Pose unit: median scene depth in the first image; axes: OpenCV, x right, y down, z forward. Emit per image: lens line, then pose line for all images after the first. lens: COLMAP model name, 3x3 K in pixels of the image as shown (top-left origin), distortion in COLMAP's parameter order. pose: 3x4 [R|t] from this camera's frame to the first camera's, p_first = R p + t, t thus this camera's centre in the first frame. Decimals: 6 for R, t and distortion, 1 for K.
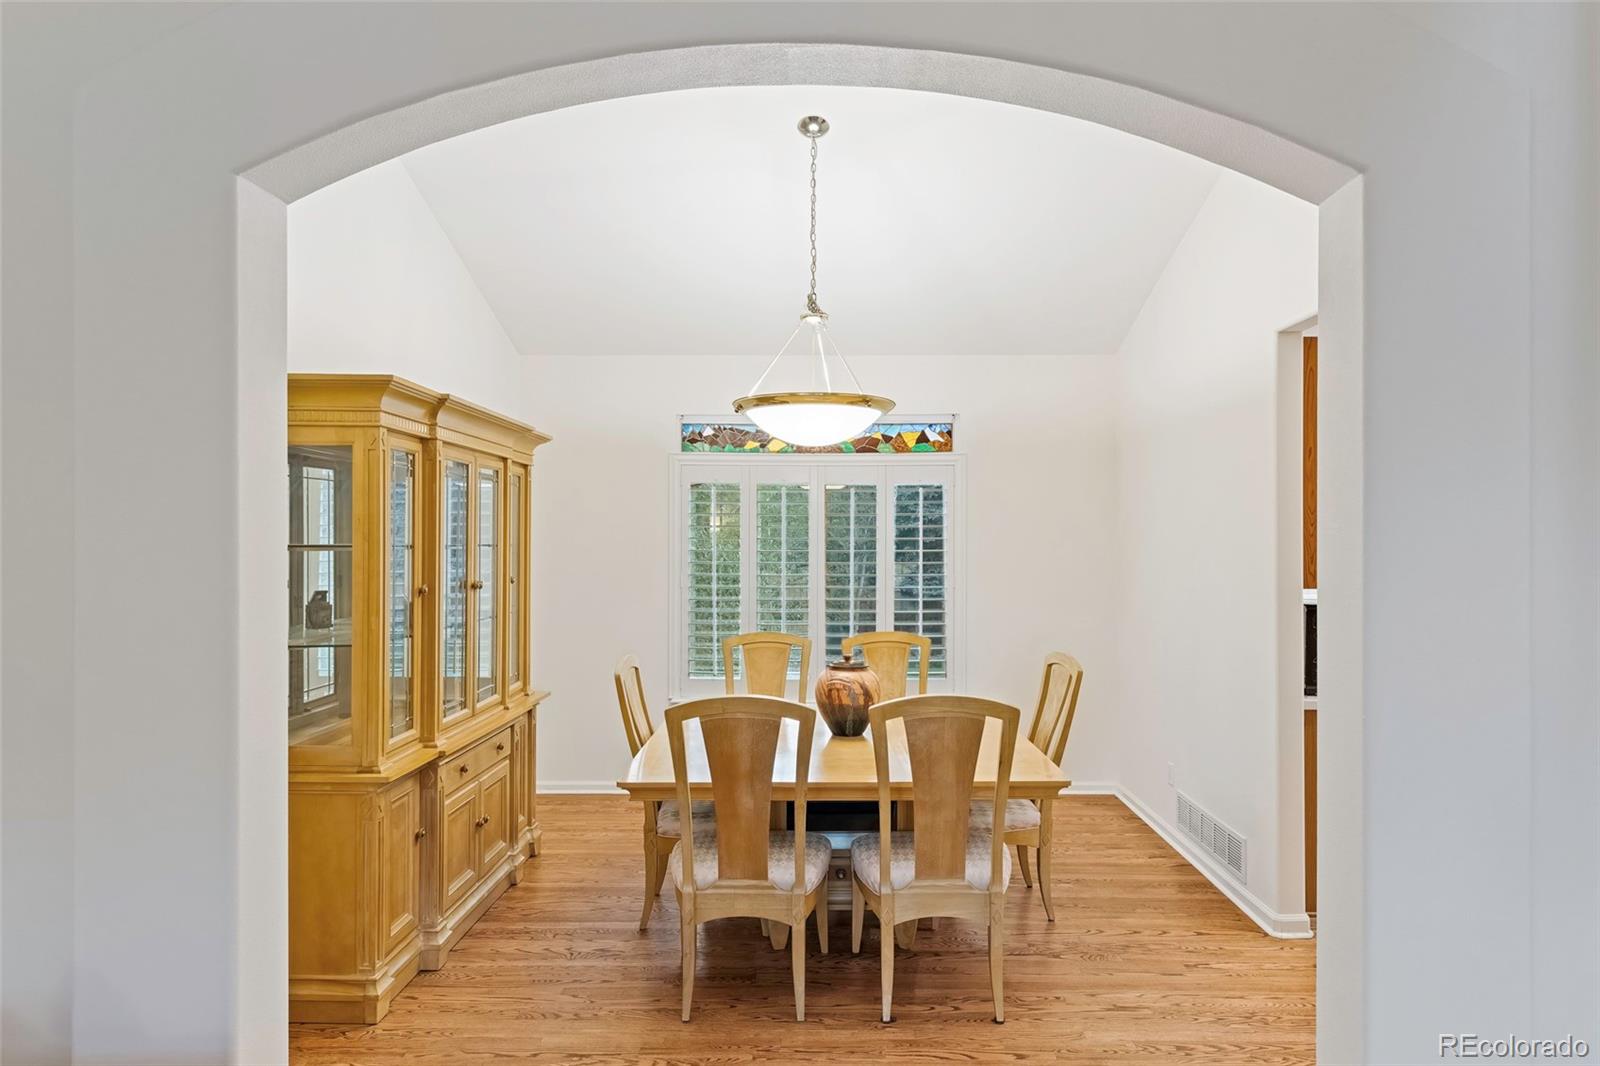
lens RADIAL K [[954.4, 0, 808.4], [0, 954.4, 547.6], [0, 0, 1]] dist [-0.000117, -0.000050]
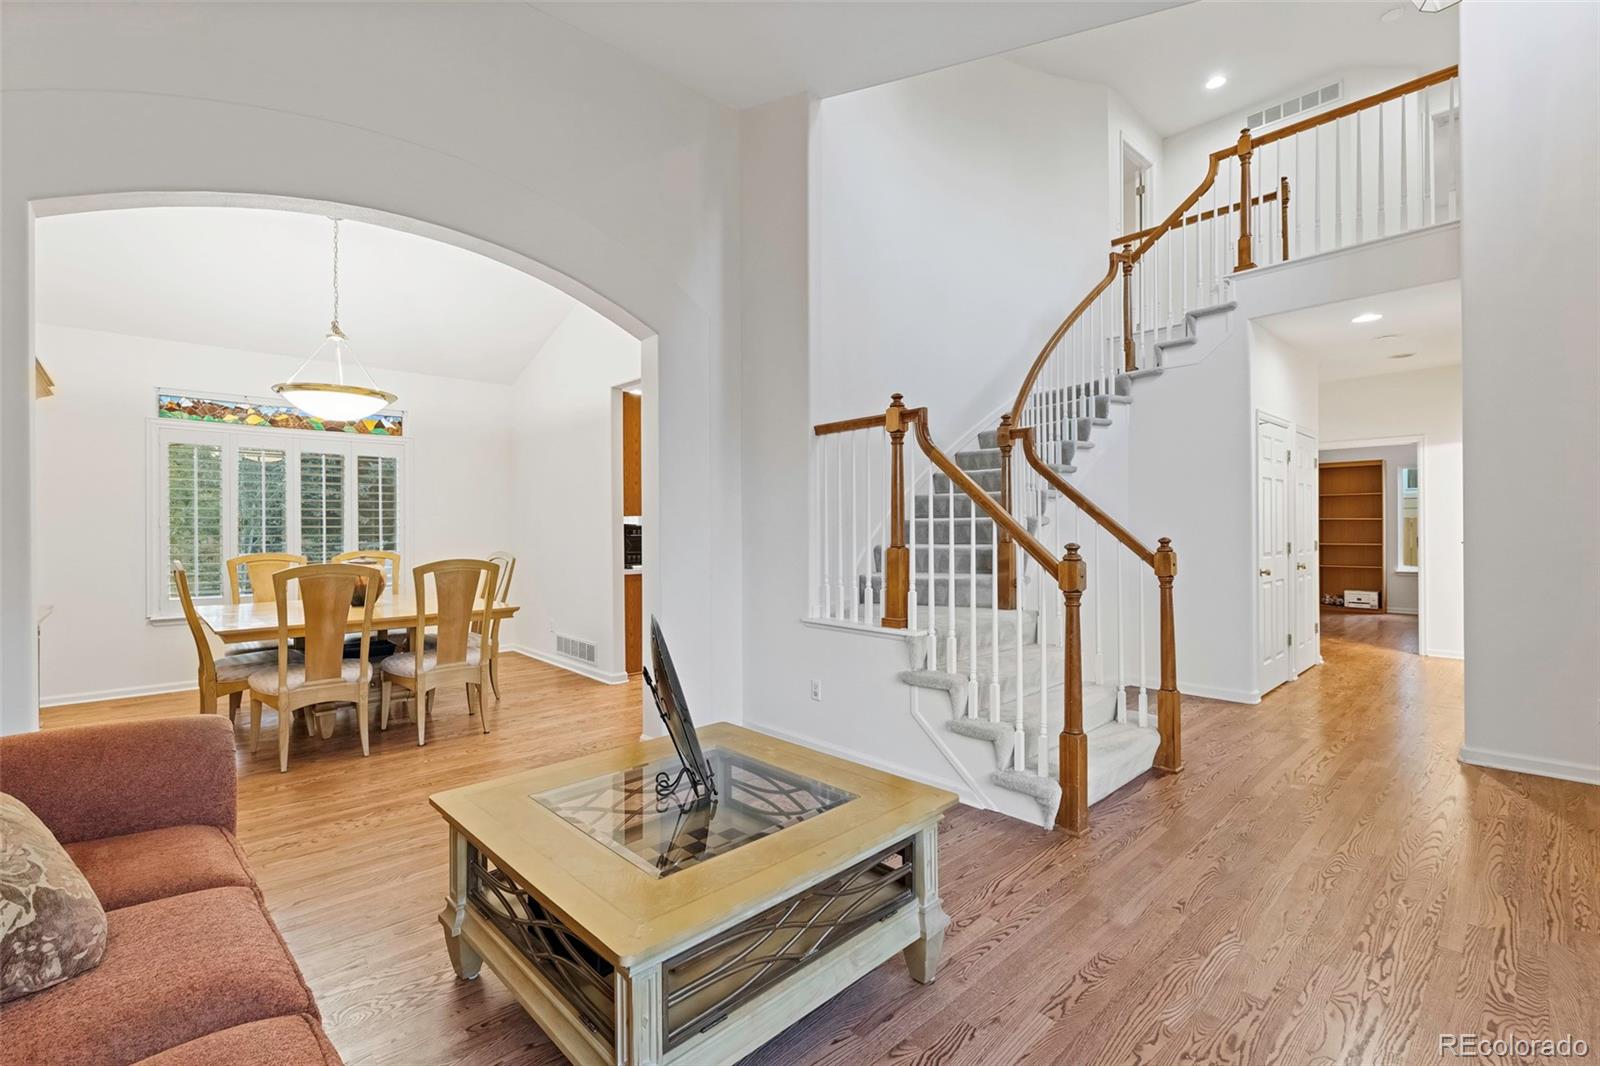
lens RADIAL K [[701.0, 0, 800.0], [0, 701.0, 533.0], [0, 0, 1]] dist [-0.004562, -0.000998]
pose [[0.721259, -0.008664, 0.692611, -0.161662], [0.007081, 0.999962, 0.005136, 0.050800], [-0.692629, 0.001200, 0.721293, -0.225850]]
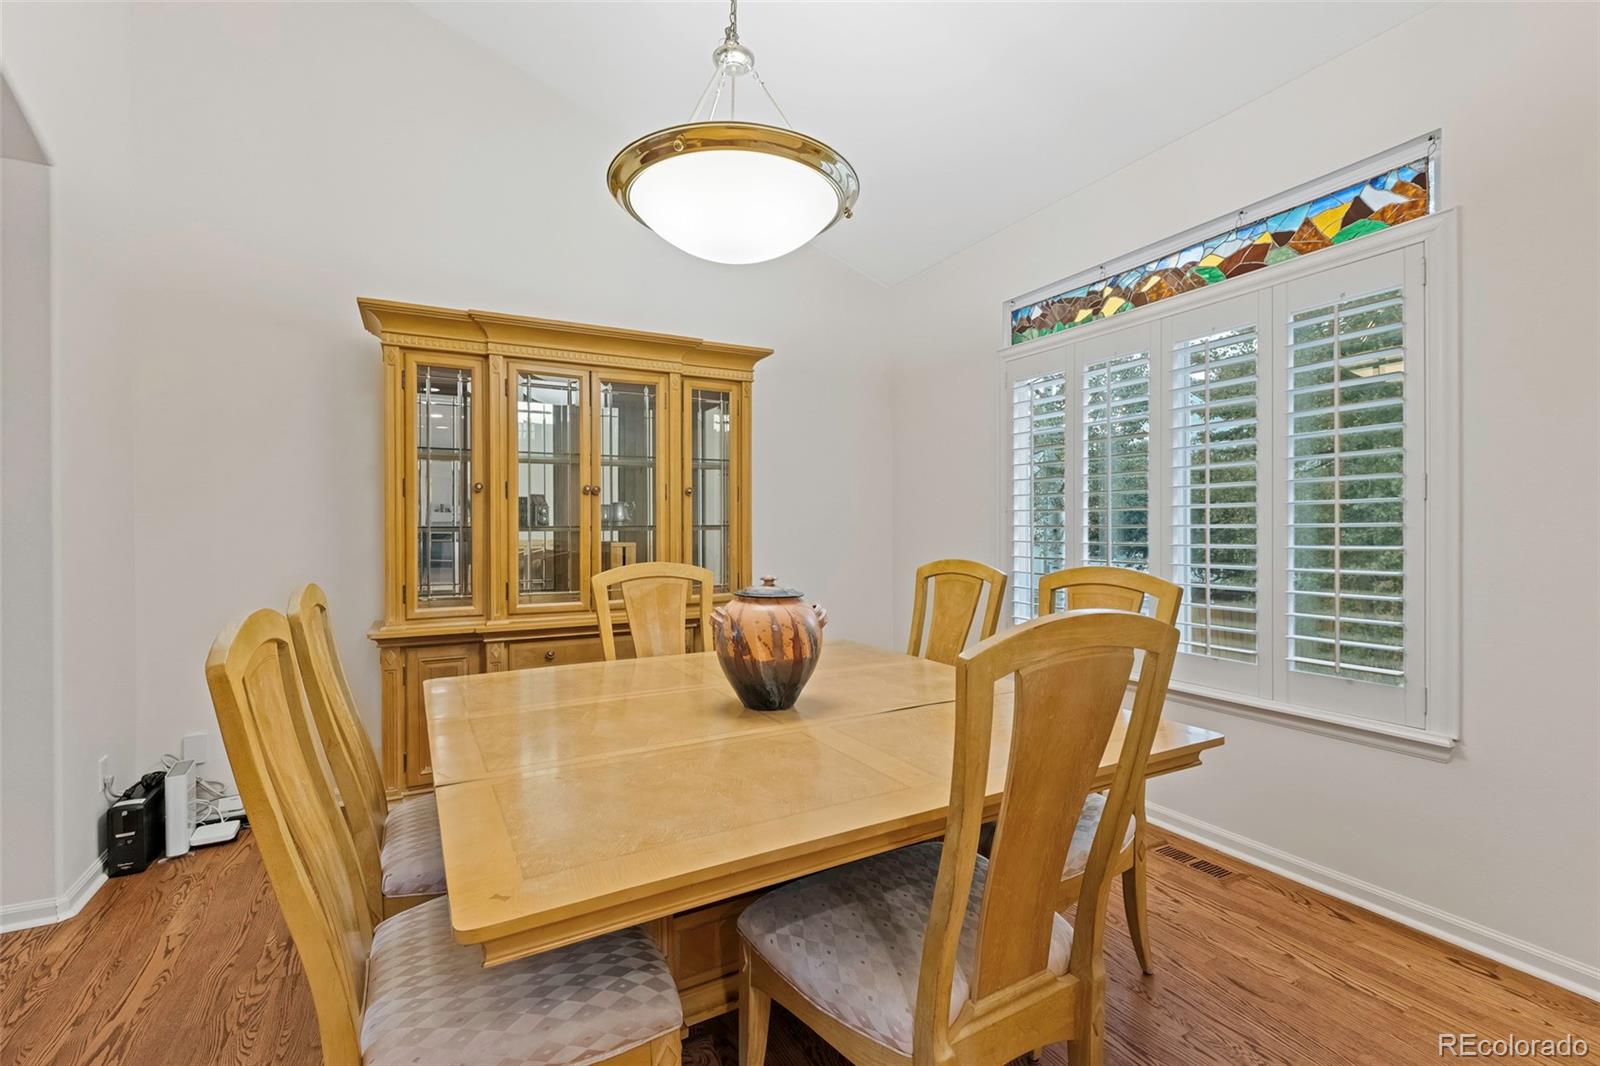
lens RADIAL K [[701.0, 0, 800.0], [0, 701.0, 533.0], [0, 0, 1]] dist [-0.004562, -0.000998]
pose [[0.484803, -0.002646, -0.874620, 0.306380], [0.004880, 0.999988, -0.000320, 0.059623], [0.874610, -0.004113, 0.484810, 0.551453]]
